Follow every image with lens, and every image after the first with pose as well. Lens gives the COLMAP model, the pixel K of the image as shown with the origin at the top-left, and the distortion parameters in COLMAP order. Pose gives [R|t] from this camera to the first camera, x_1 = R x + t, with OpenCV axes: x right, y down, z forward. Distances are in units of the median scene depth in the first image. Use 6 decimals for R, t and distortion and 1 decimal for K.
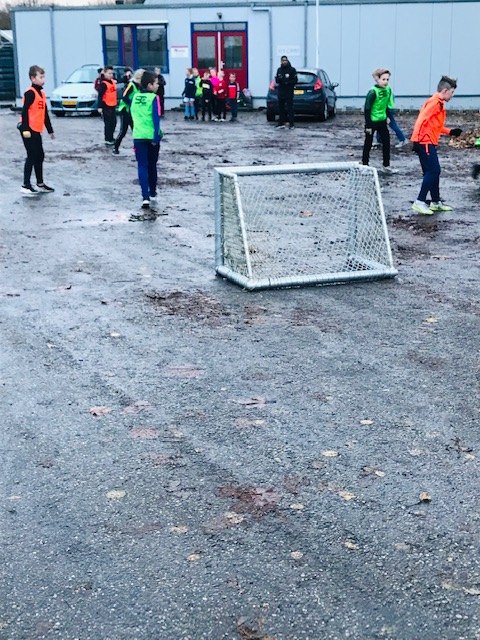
lens RADIAL K [[985.1, 0, 241.0], [0, 985.1, 318.0], [0, 0, 1]] dist [0.064020, 0.000000]
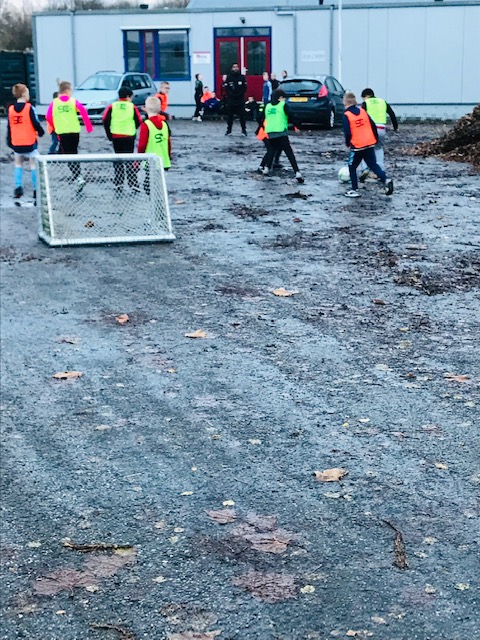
lens RADIAL K [[1151.7, 0, 241.5], [0, 1151.7, 319.1], [0, 0, 1]] dist [0.141764, 0.000000]
pose [[0.995236, 0.020608, -0.095297, 0.090744], [-0.024237, 0.999018, -0.037083, 0.026144], [0.094439, 0.039216, 0.994758, -0.110180]]
